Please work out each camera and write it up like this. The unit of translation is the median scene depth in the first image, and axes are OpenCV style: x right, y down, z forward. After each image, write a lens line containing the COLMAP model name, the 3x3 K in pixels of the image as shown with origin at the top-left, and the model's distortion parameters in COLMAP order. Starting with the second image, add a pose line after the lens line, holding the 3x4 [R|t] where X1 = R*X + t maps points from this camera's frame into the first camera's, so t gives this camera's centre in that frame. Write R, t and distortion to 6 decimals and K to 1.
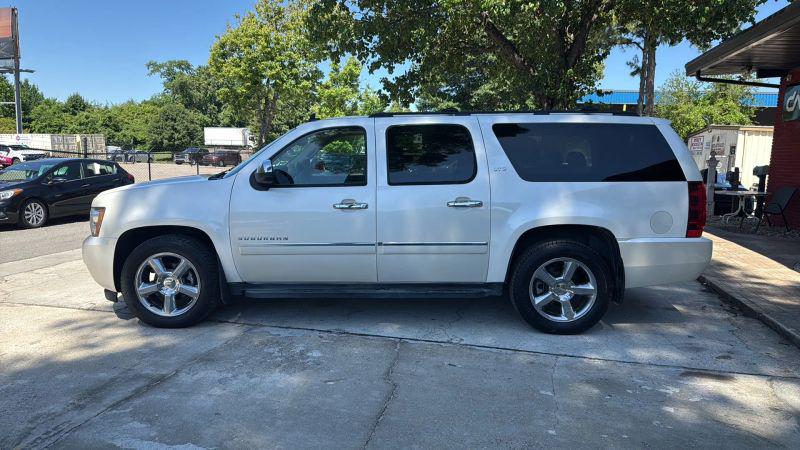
lens RADIAL K [[538.1, 0, 400.0], [0, 538.1, 225.0], [0, 0, 1]] dist [0.105656, -0.120821]
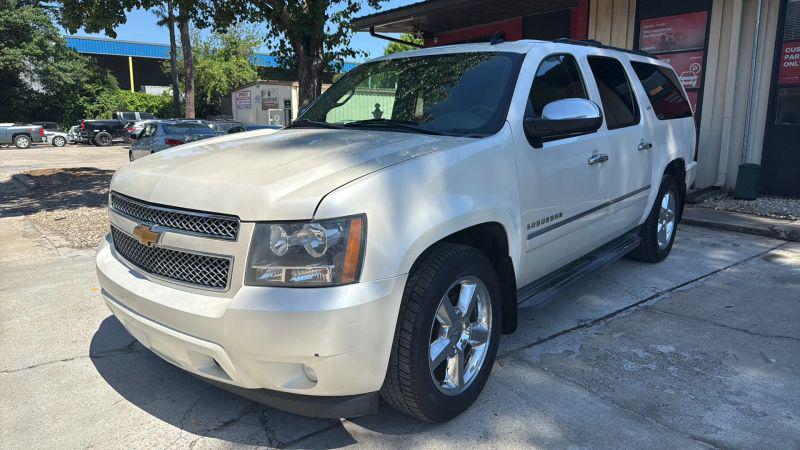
lens RADIAL K [[548.1, 0, 397.8], [0, 548.1, 226.6], [0, 0, 1]] dist [0.004743, -0.019555]
pose [[0.622461, -0.179299, 0.761836, -0.820826], [0.118380, 0.983775, 0.134810, -0.074570], [-0.773646, 0.006273, 0.633587, 0.672996]]
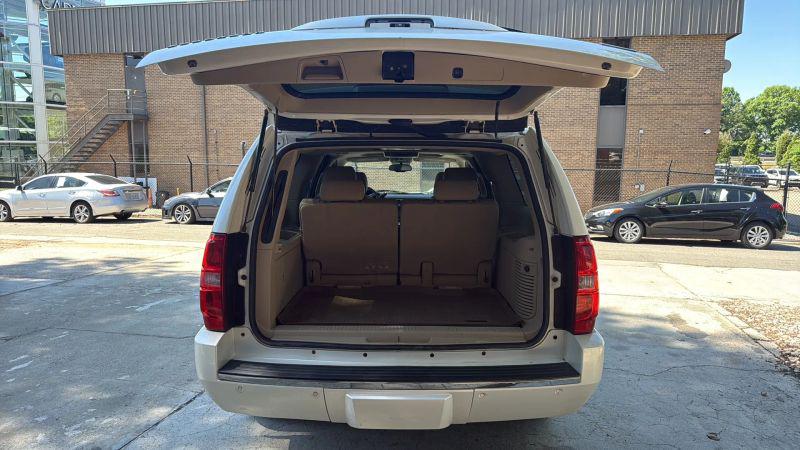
lens RADIAL K [[547.6, 0, 400.0], [0, 547.6, 225.0], [0, 0, 1]] dist [0.007901, -0.022472]
pose [[0.023291, 0.090588, -0.995616, 1.034620], [-0.135022, 0.987047, 0.086650, -0.150513], [0.990569, 0.132411, 0.035220, 1.086874]]
